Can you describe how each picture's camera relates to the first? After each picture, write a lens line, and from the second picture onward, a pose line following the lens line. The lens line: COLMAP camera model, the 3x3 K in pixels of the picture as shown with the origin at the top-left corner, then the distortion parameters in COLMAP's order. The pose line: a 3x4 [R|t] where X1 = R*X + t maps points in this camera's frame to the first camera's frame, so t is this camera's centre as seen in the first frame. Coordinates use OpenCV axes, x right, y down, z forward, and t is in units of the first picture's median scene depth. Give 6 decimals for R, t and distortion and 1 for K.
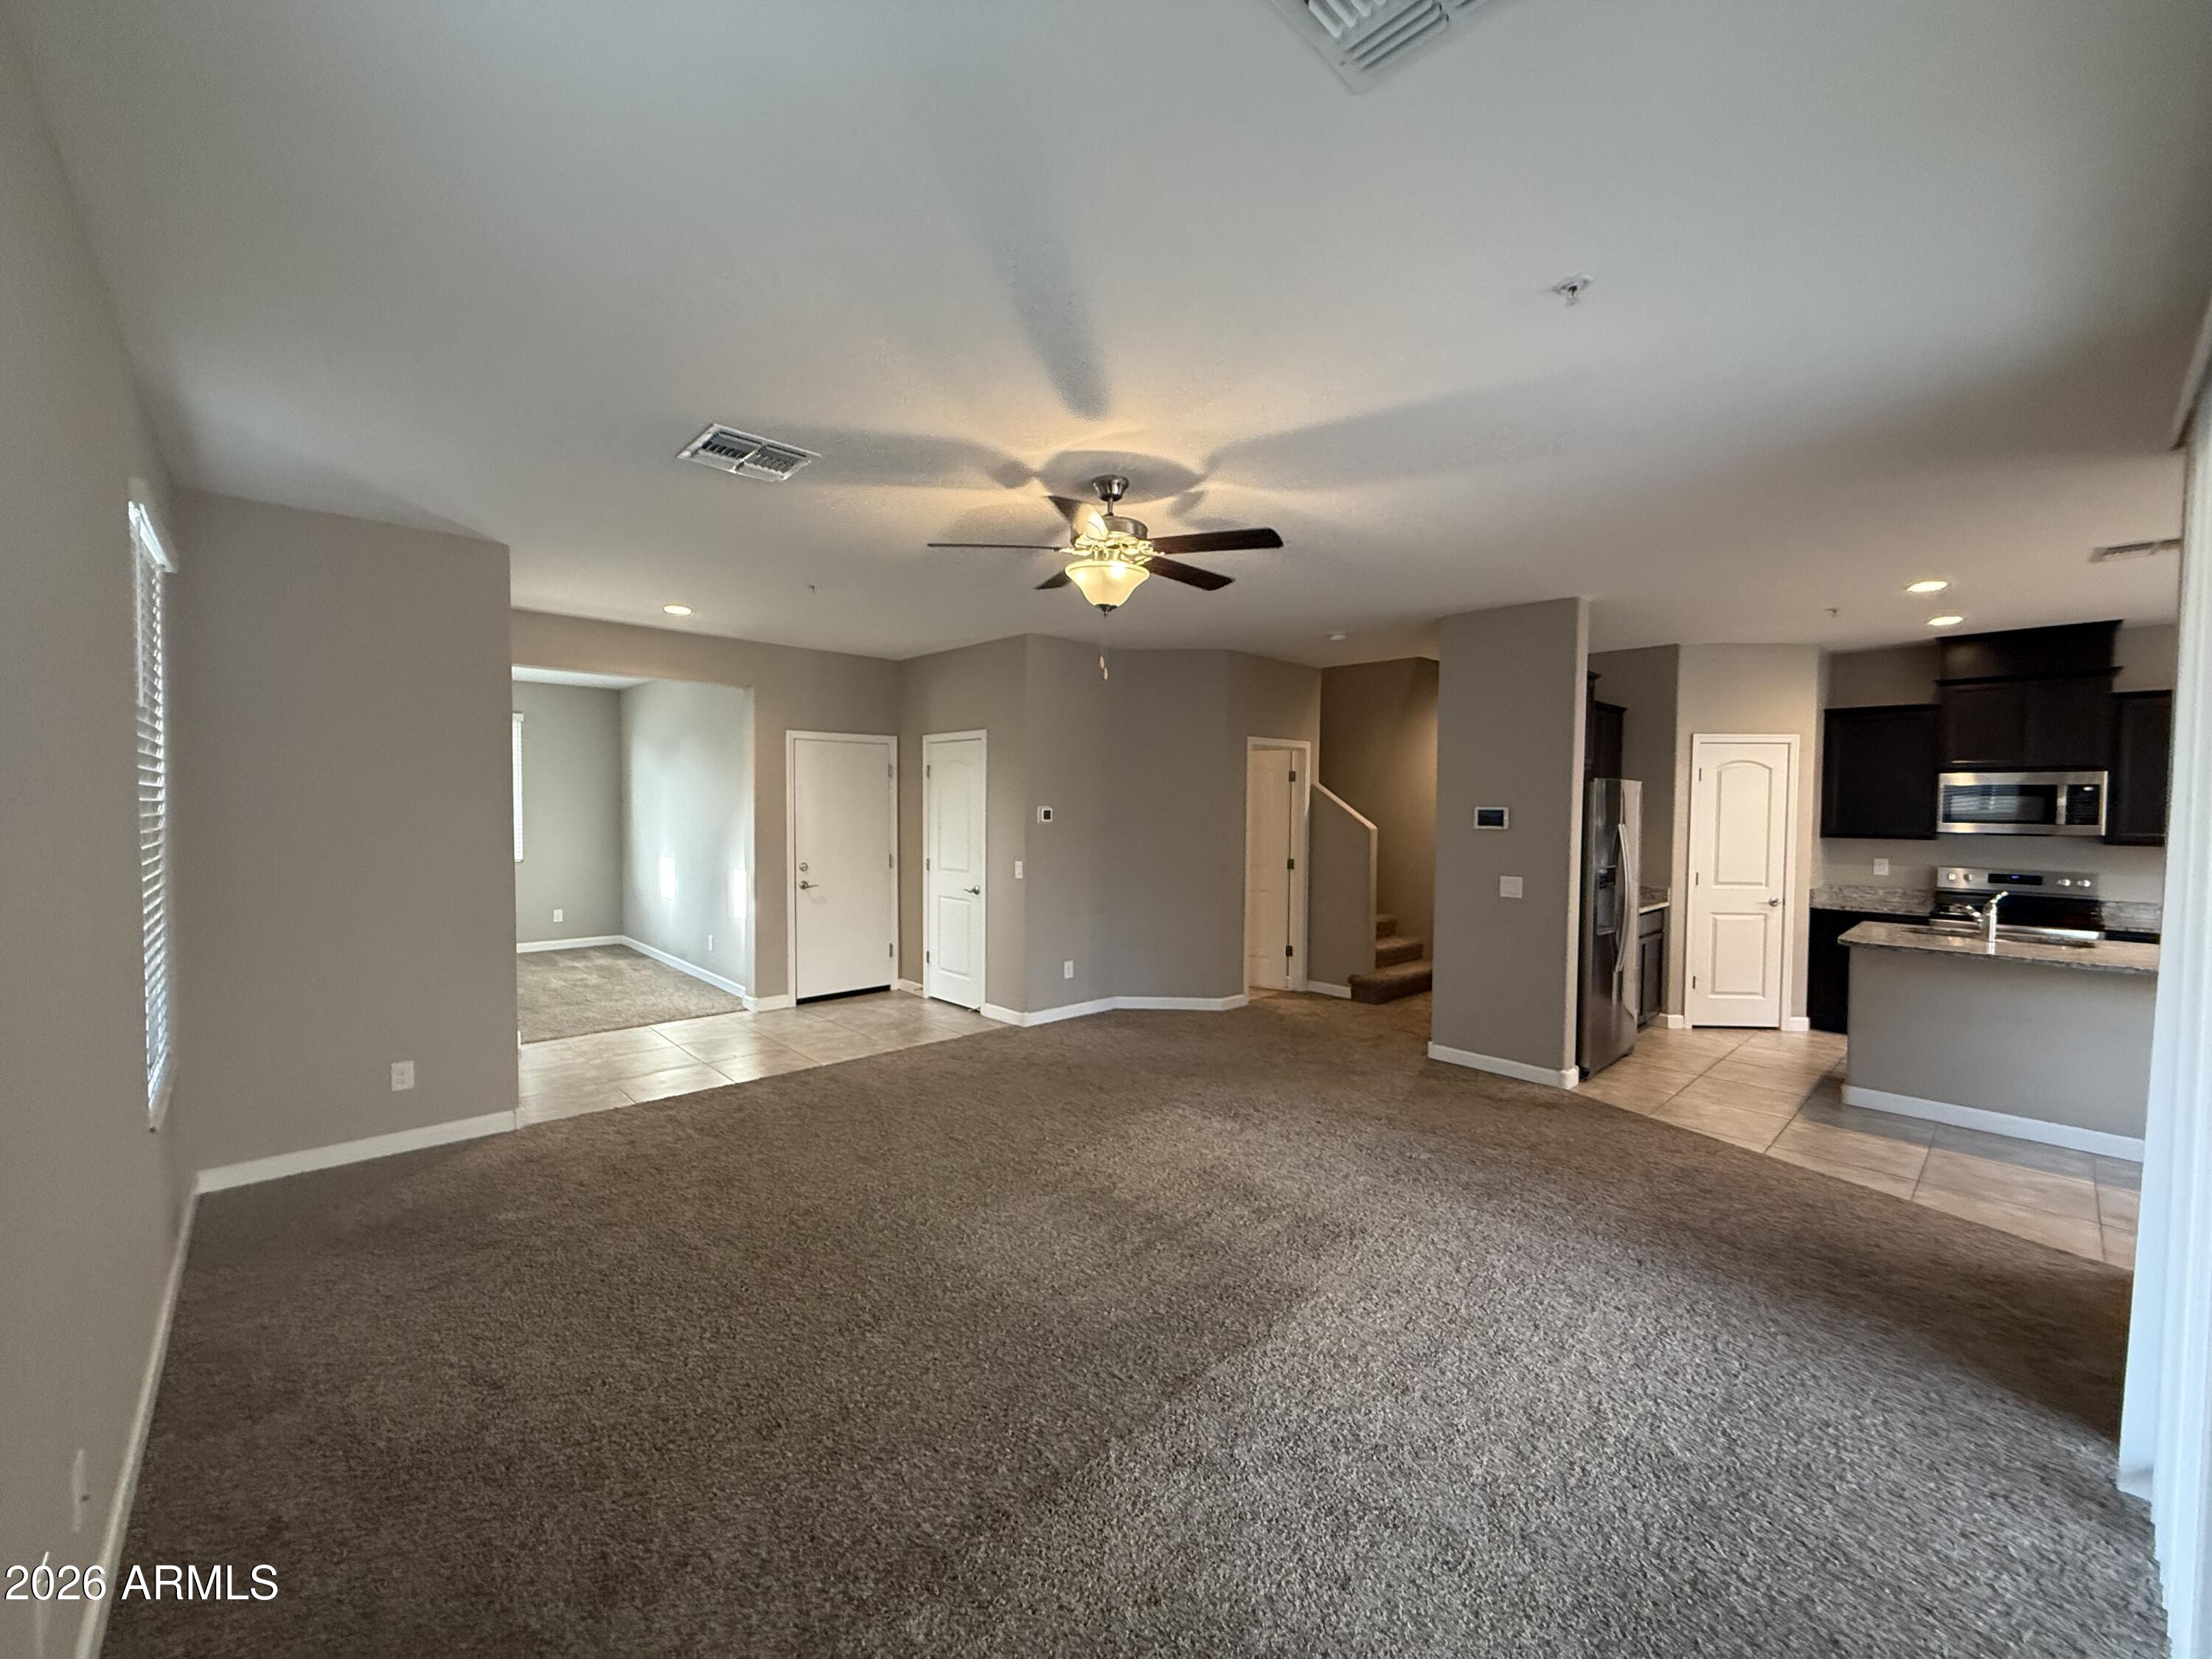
lens RADIAL K [[880.3, 0, 1106.7], [0, 880.3, 830.0], [0, 0, 1]] dist [-0.000251, -0.000259]
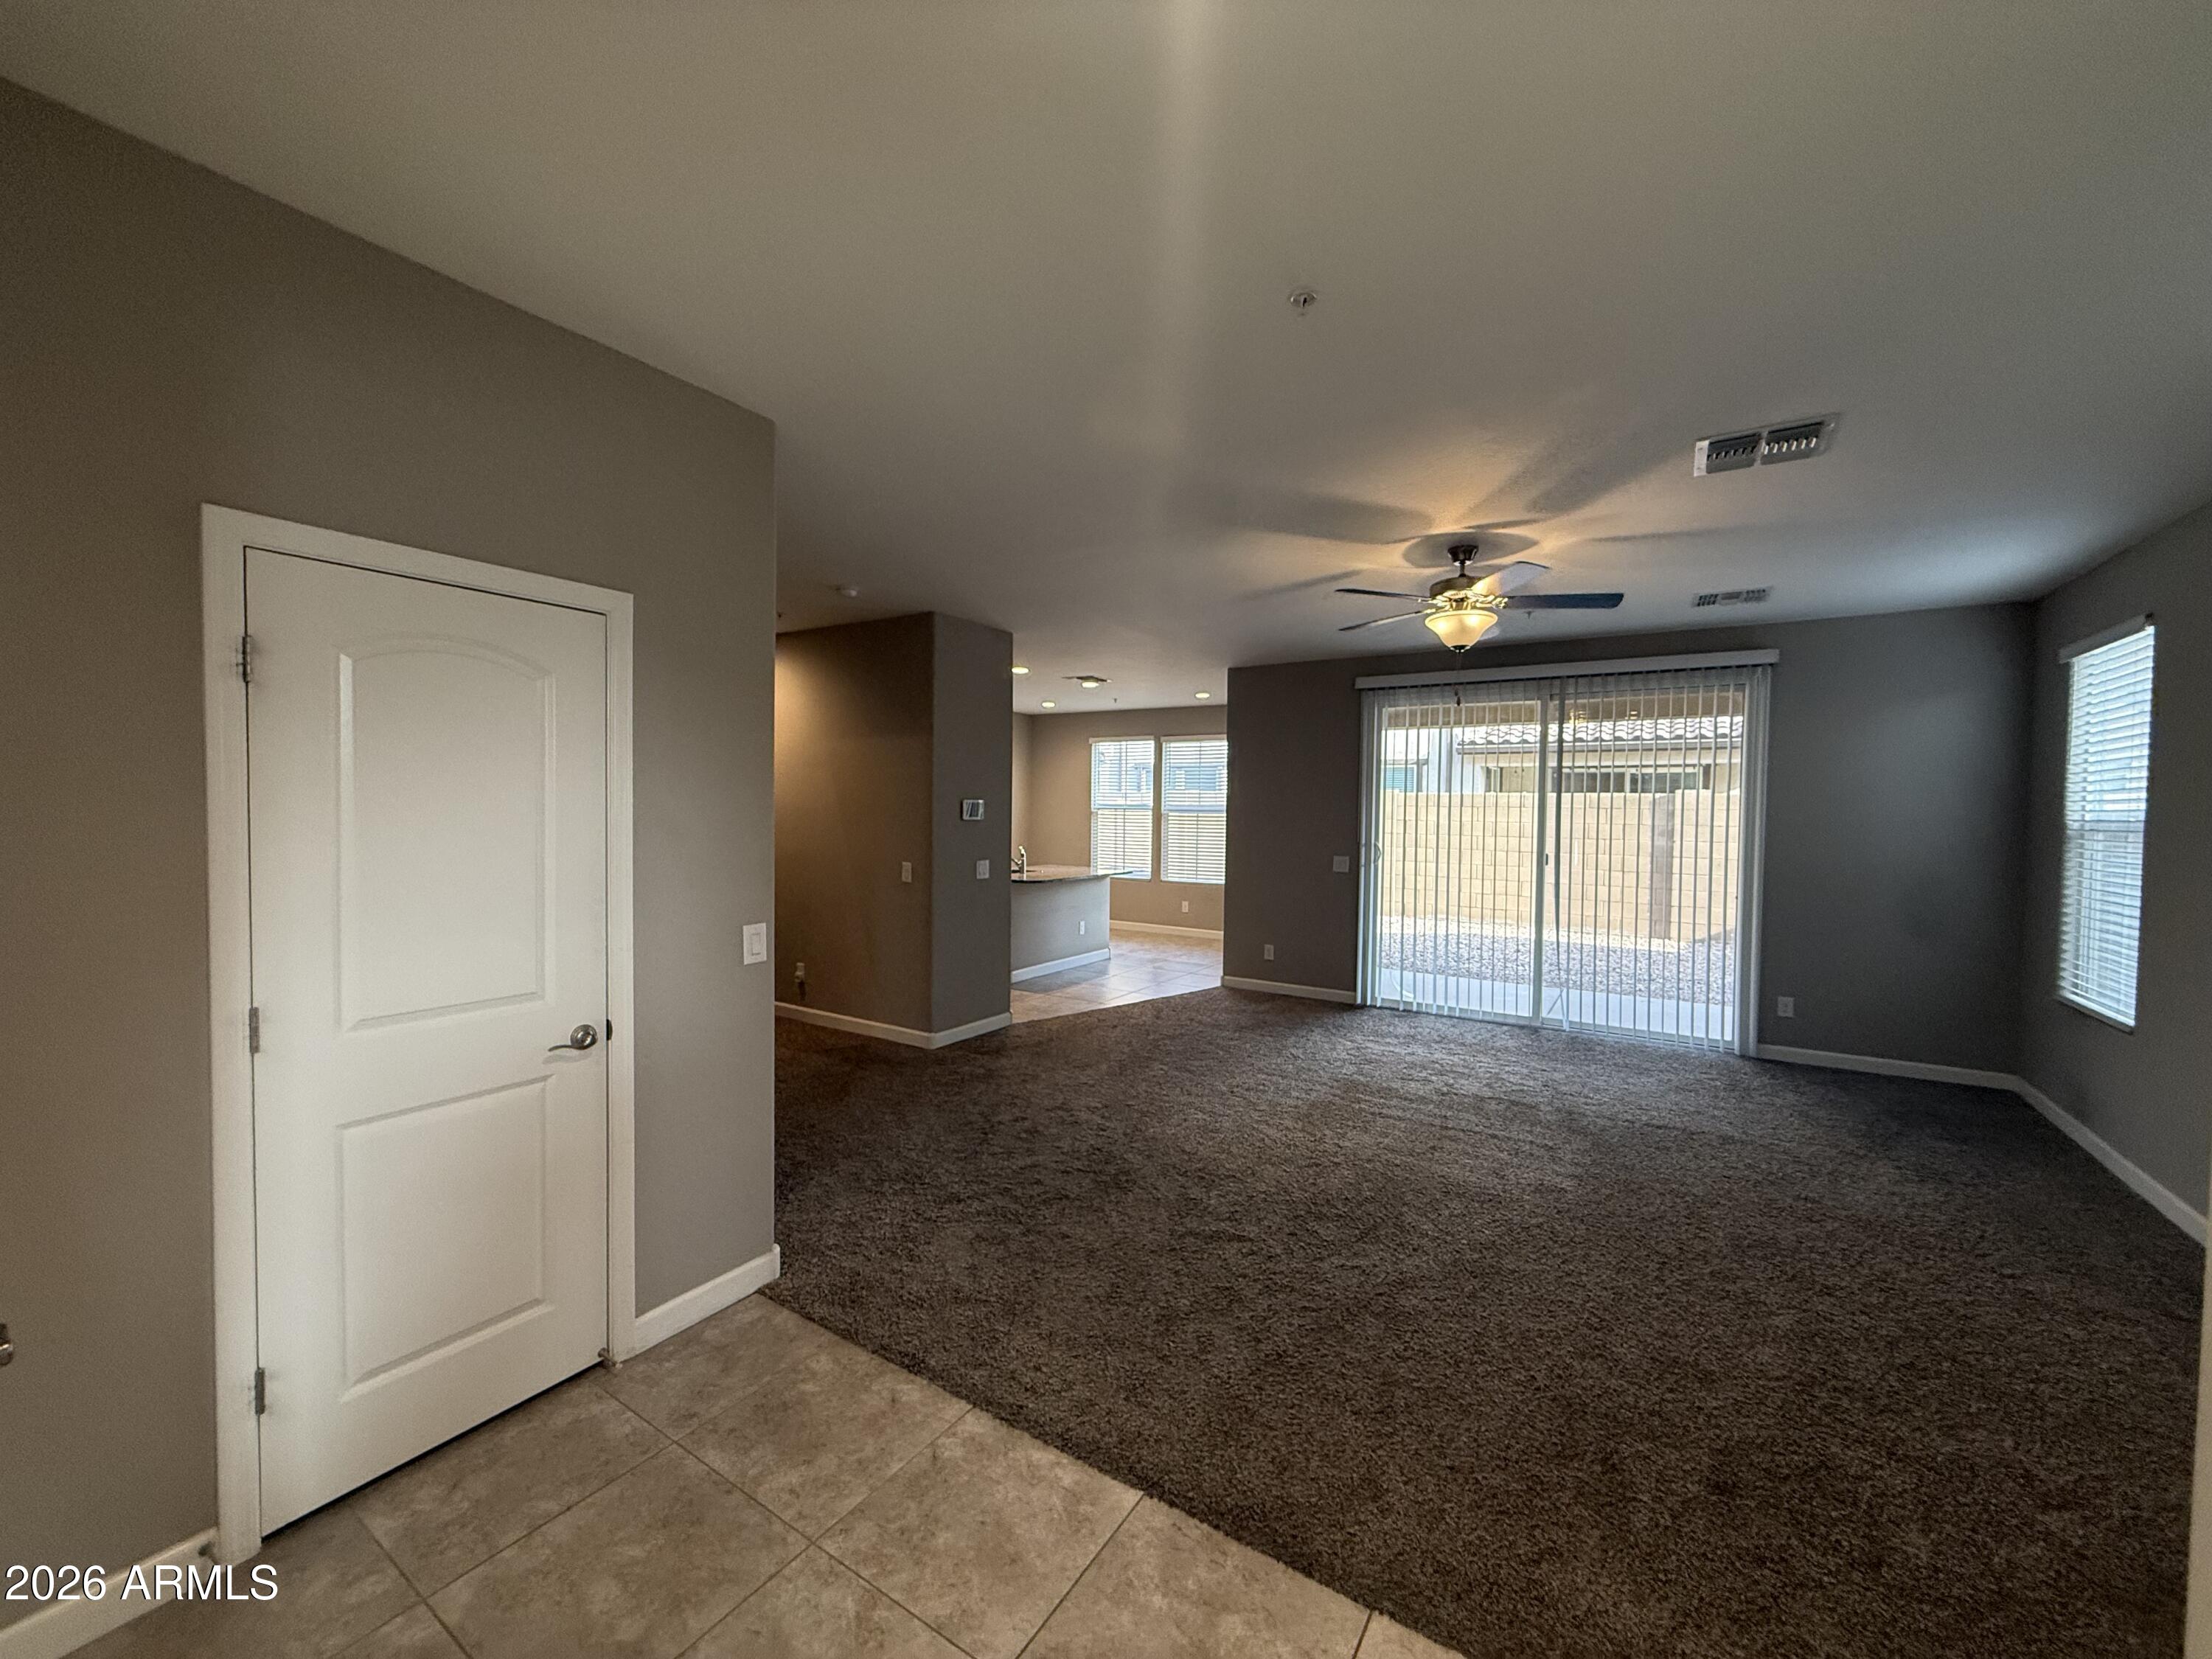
lens RADIAL K [[880.3, 0, 1105.6], [0, 880.3, 828.6], [0, 0, 1]] dist [-0.000251, -0.000259]
pose [[-0.242599, -0.038311, 0.969370, -0.647548], [0.015897, 0.998929, 0.043458, -0.033886], [-0.969996, 0.025953, -0.241730, 1.056224]]
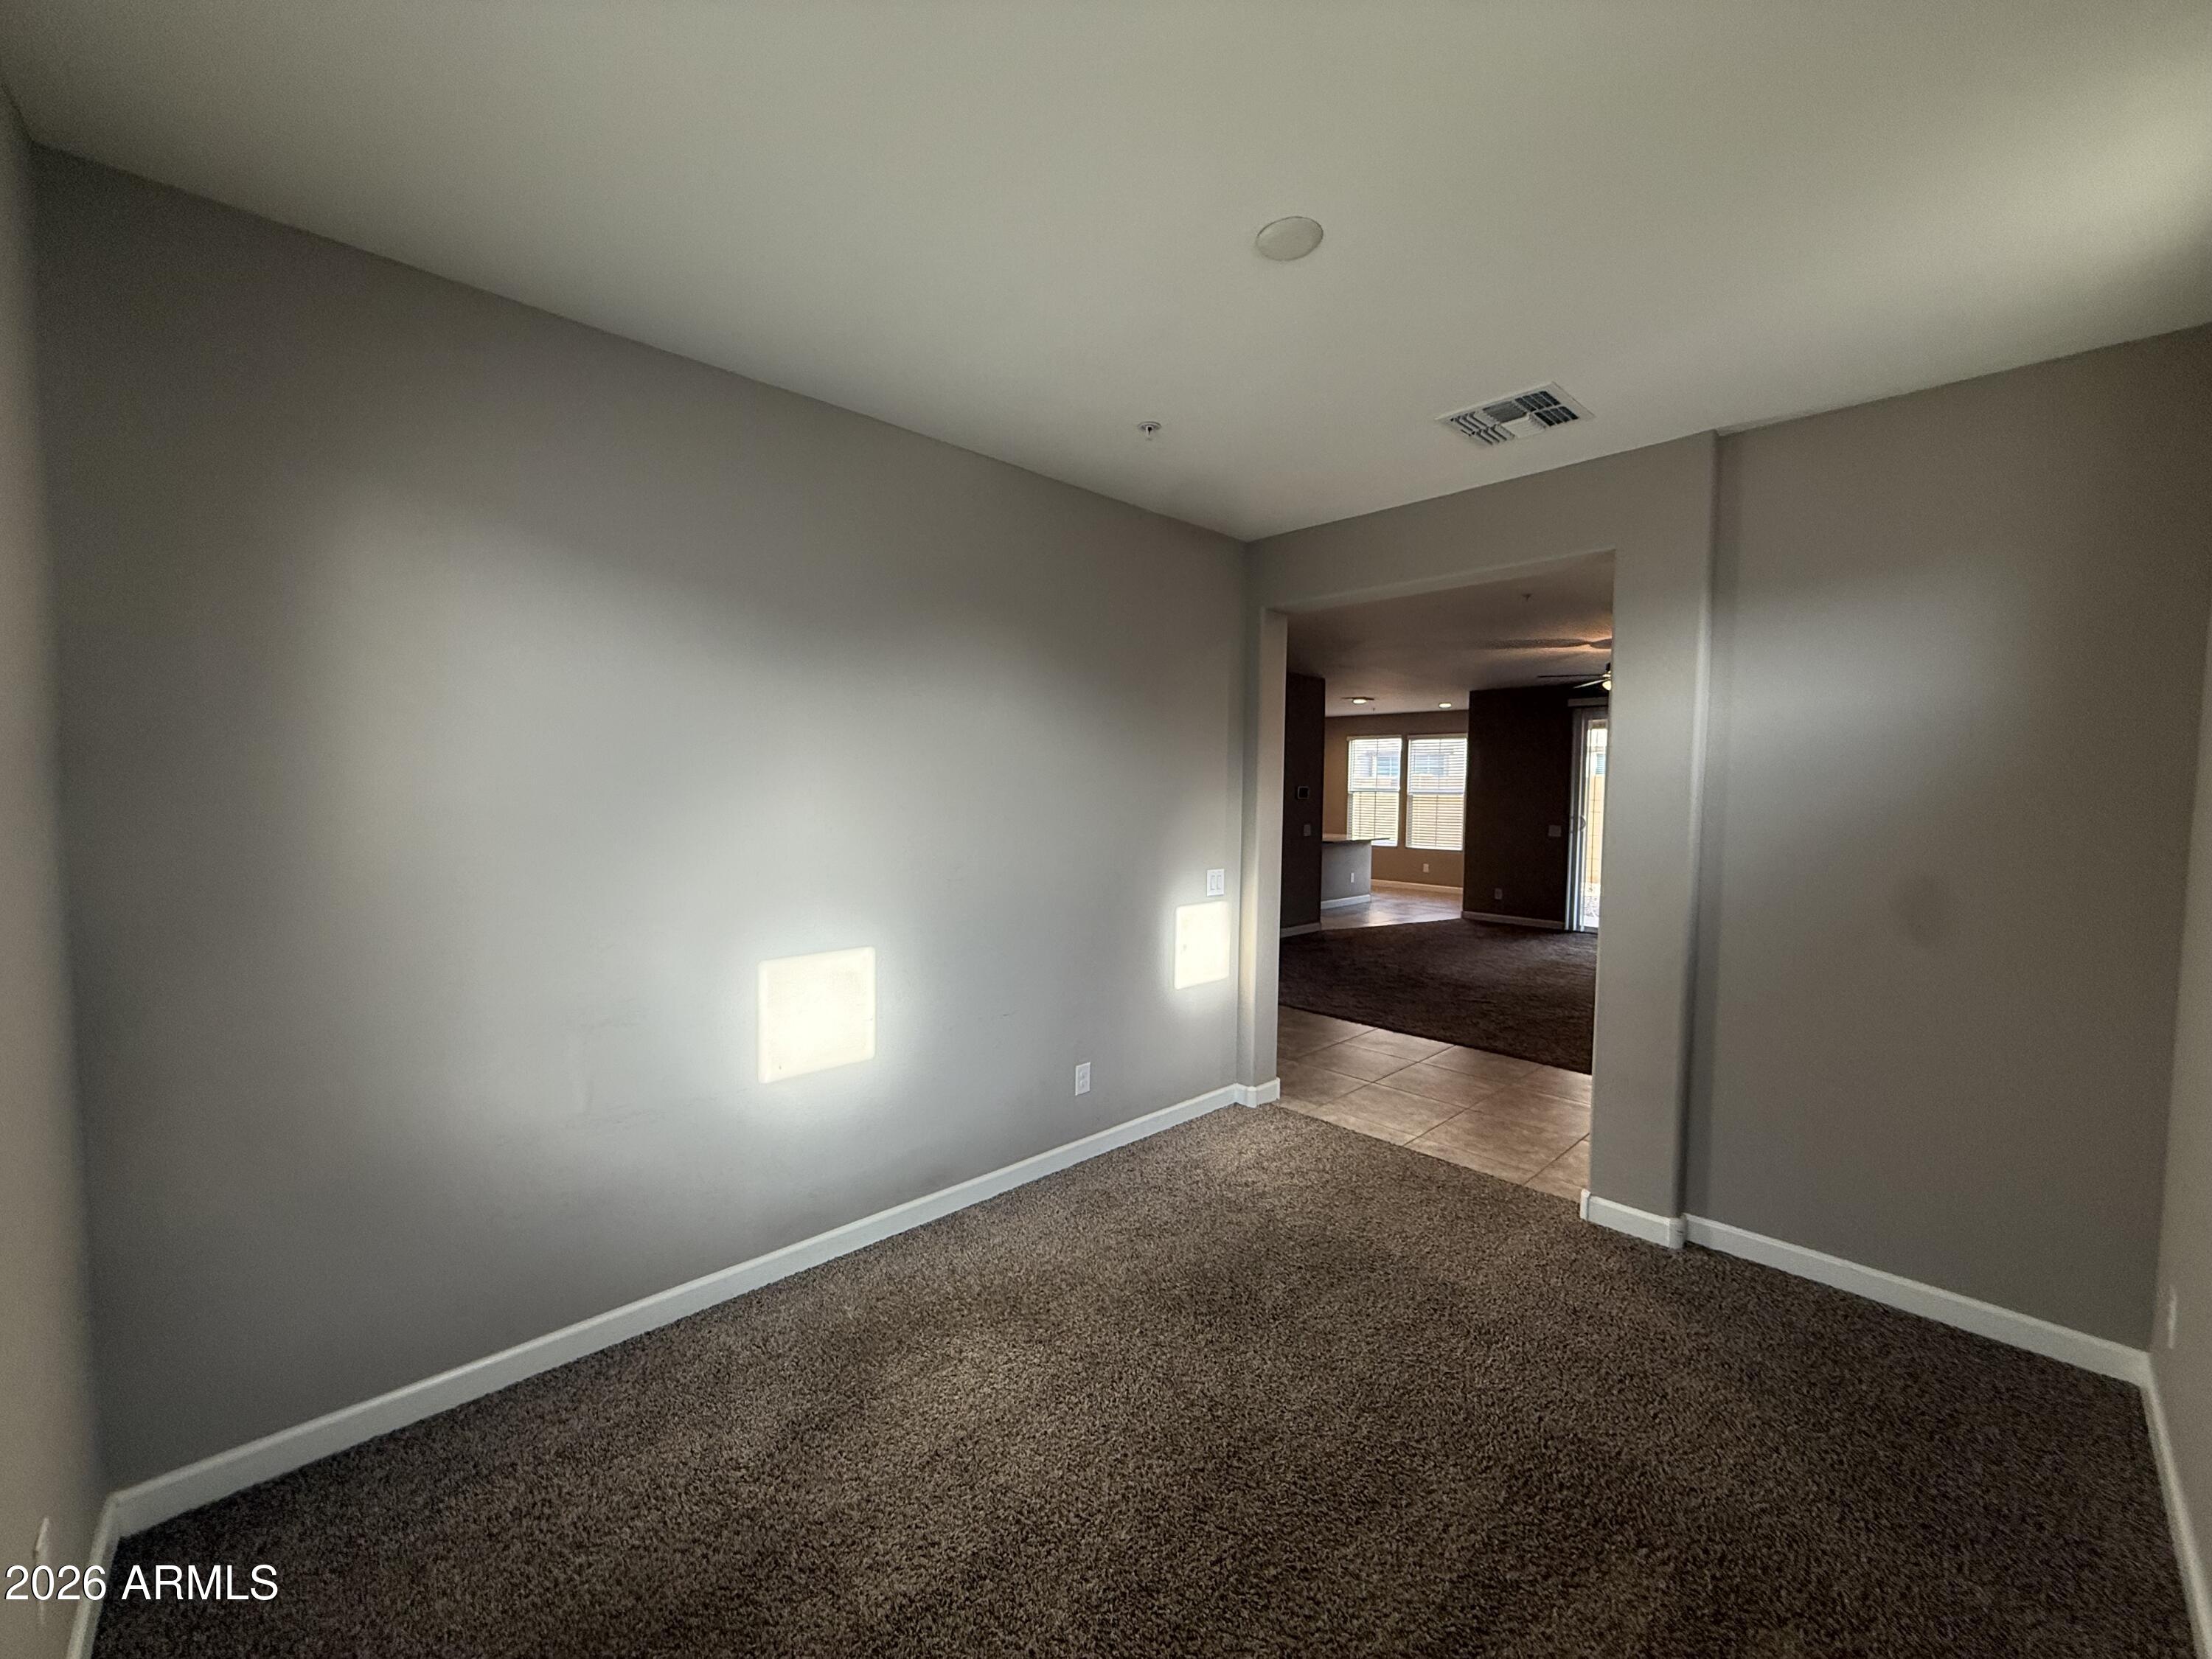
lens RADIAL K [[880.3, 0, 1106.1], [0, 880.3, 835.3], [0, 0, 1]] dist [-0.000251, -0.000259]
pose [[-0.019310, -0.066373, 0.997608, -1.276794], [0.022748, 0.997507, 0.066806, -0.053750], [-0.999555, 0.023983, -0.017752, 1.369198]]
